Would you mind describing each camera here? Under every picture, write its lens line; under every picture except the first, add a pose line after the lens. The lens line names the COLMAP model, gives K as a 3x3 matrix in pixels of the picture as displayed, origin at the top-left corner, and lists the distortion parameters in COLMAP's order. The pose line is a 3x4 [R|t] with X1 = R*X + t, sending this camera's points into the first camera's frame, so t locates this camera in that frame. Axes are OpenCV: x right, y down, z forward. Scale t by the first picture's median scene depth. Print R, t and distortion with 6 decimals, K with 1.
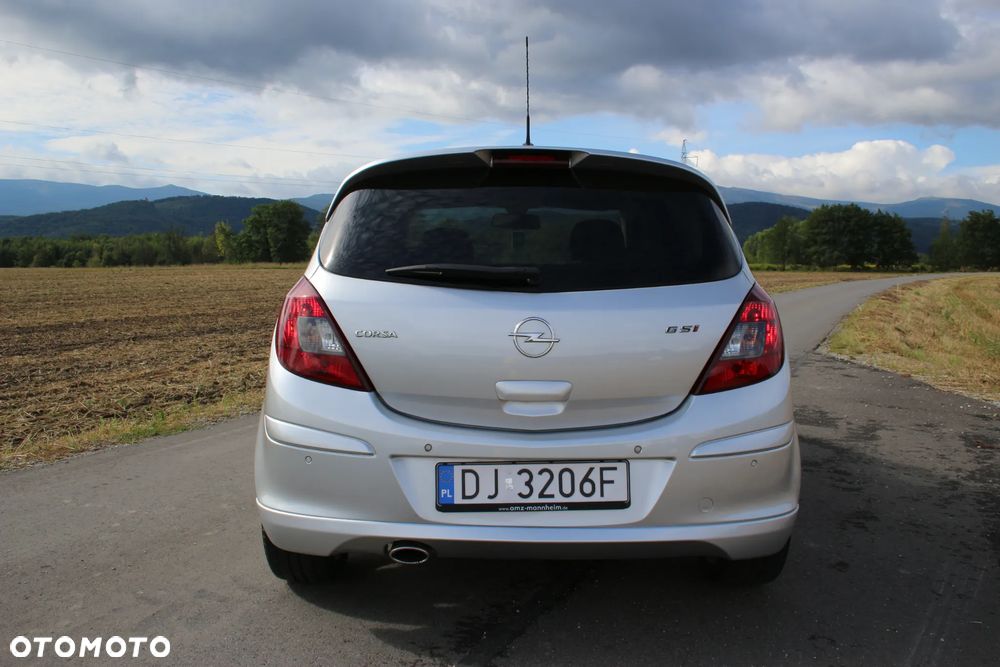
lens RADIAL K [[904.6, 0, 483.0], [0, 904.6, 334.8], [0, 0, 1]] dist [-0.148315, 0.005756]
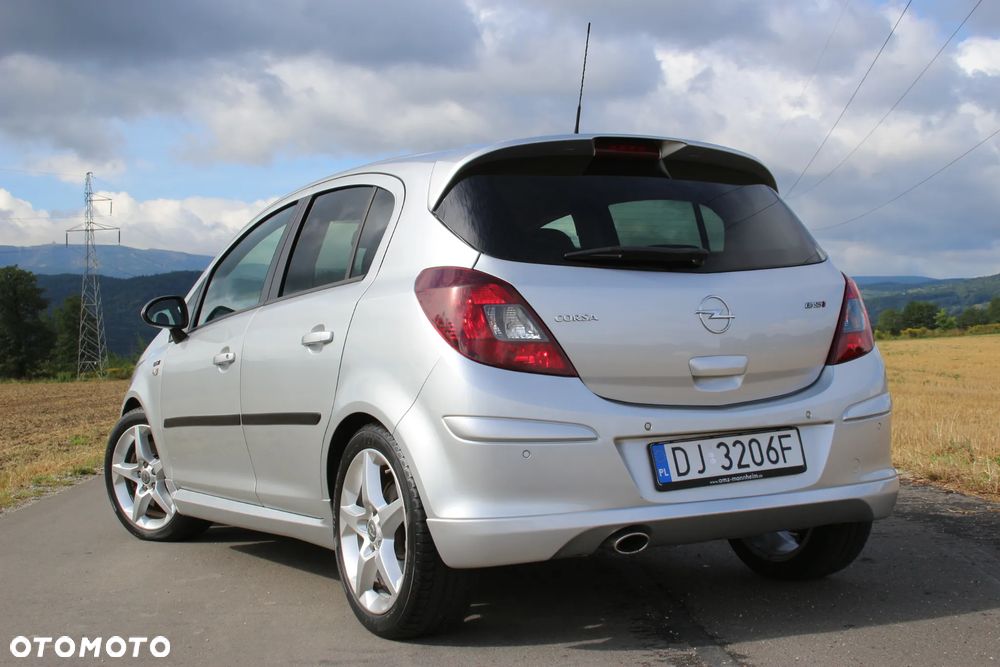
lens RADIAL K [[1423.3, 0, 500.0], [0, 1423.3, 333.5], [0, 0, 1]] dist [-0.019874, -0.032748]
pose [[0.861475, -0.033681, 0.506682, -0.983733], [0.087776, 0.992655, -0.083253, 0.138763], [-0.500156, 0.116195, 0.858104, -0.272747]]
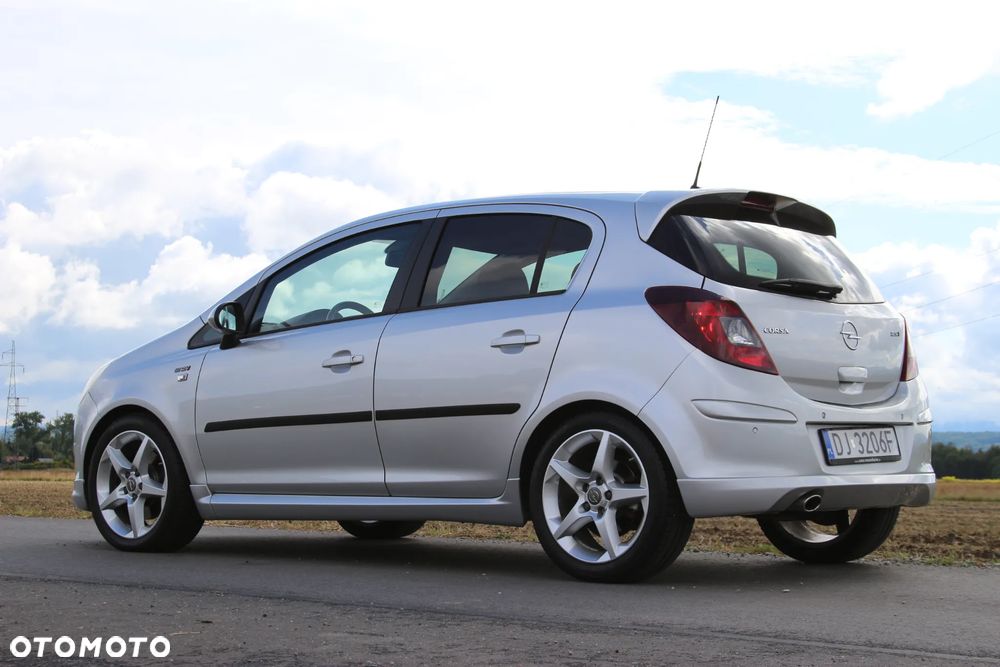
lens RADIAL K [[2037.7, 0, 500.0], [0, 2037.7, 333.5], [0, 0, 1]] dist [0.052805, 0.220989]
pose [[0.627844, 0.031358, 0.777708, -2.642839], [0.075253, 0.992061, -0.100753, 0.268148], [-0.774693, 0.121782, 0.620500, -0.485252]]
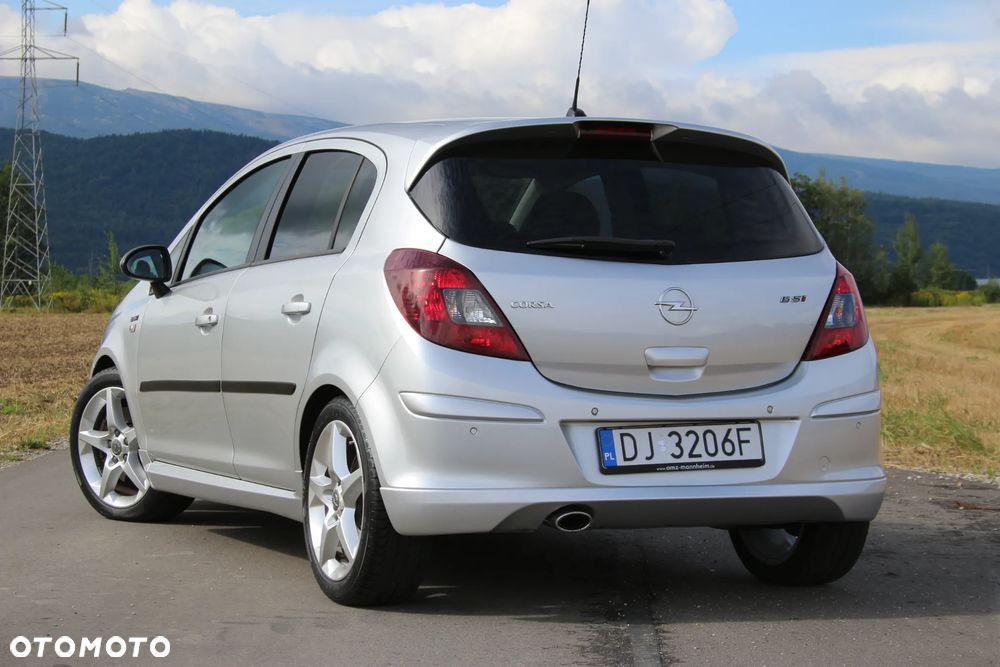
lens RADIAL K [[2537.6, 0, 500.0], [0, 2537.6, 333.5], [0, 0, 1]] dist [0.160740, -0.000118]
pose [[0.905870, -0.007231, 0.423495, -1.388556], [0.034806, 0.997744, -0.057414, 0.198174], [-0.422124, 0.066749, 0.904077, -1.595130]]
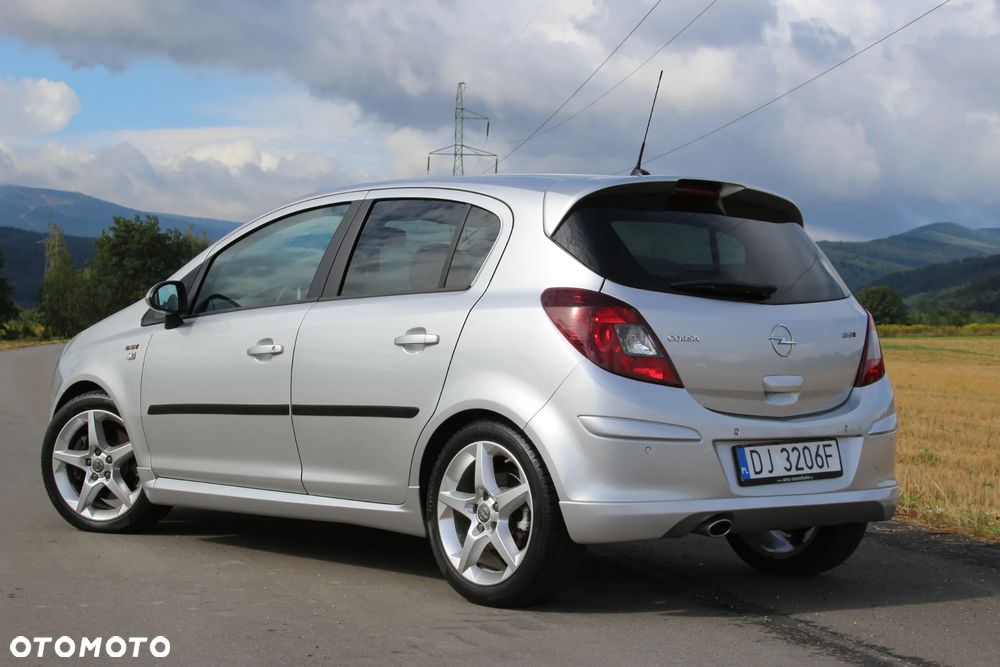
lens RADIAL K [[2037.7, 0, 500.0], [0, 2037.7, 333.5], [0, 0, 1]] dist [0.052805, 0.220989]
pose [[0.729638, 0.003245, 0.683825, -2.121614], [0.048133, 0.997265, -0.056090, 0.130886], [-0.682137, 0.073840, 0.727487, -0.756436]]
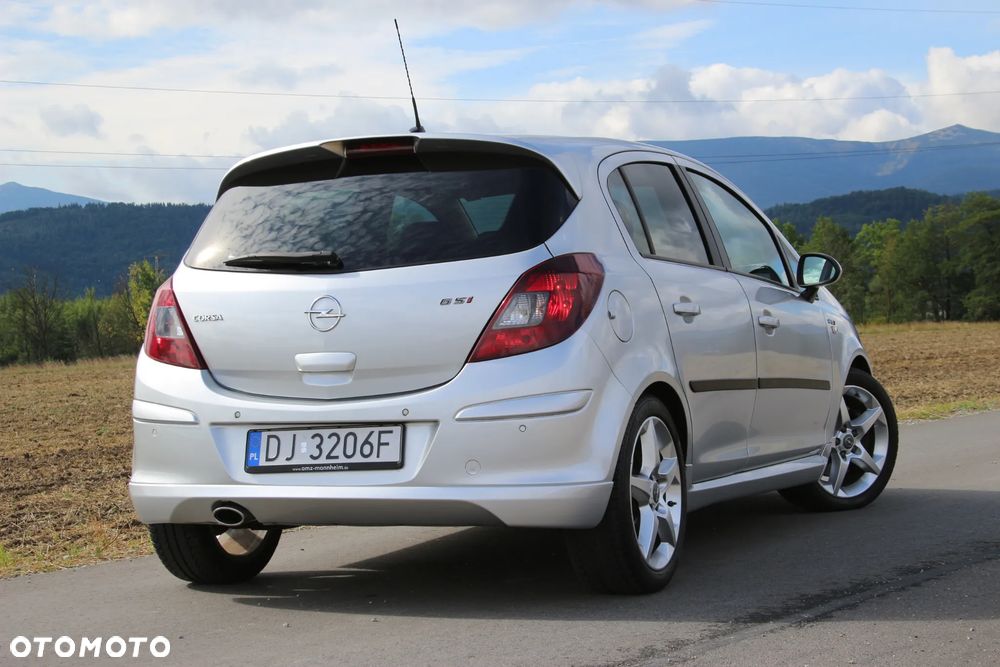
lens RADIAL K [[2037.7, 0, 500.0], [0, 2037.7, 333.5], [0, 0, 1]] dist [0.052805, 0.220989]
pose [[0.918856, -0.036820, -0.392870, 1.227903], [0.006715, 0.996952, -0.077731, 0.221876], [0.394535, 0.068785, 0.916303, -1.189465]]
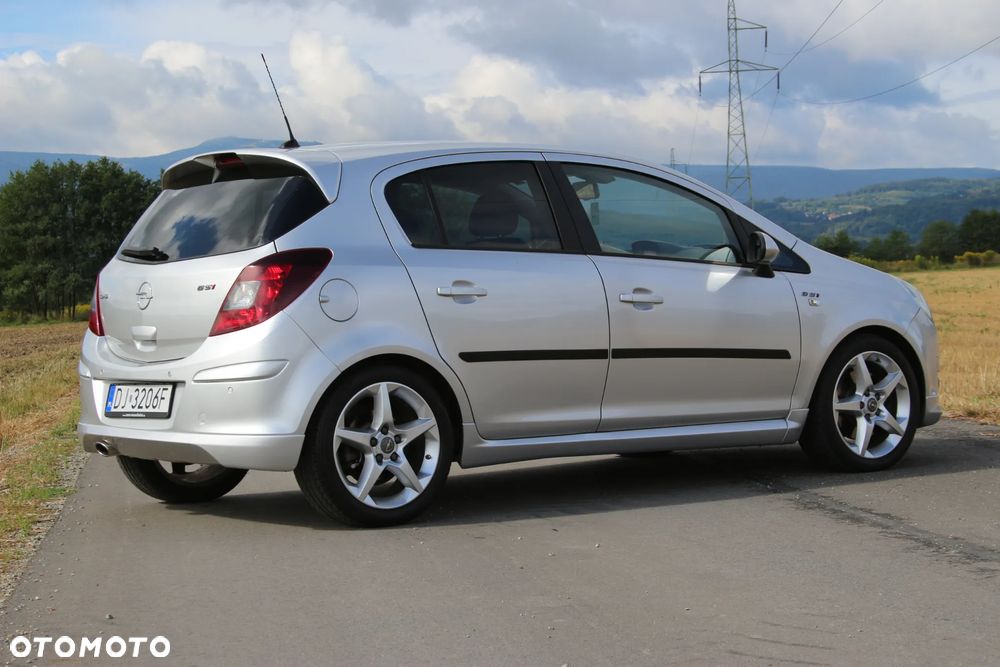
lens RADIAL K [[2182.6, 0, 500.0], [0, 2182.6, 333.5], [0, 0, 1]] dist [0.104465, 0.154624]
pose [[0.600258, -0.008447, -0.799762, 3.141216], [-0.032655, 0.998852, -0.035059, 0.164650], [0.799140, 0.047160, 0.599292, -0.609824]]
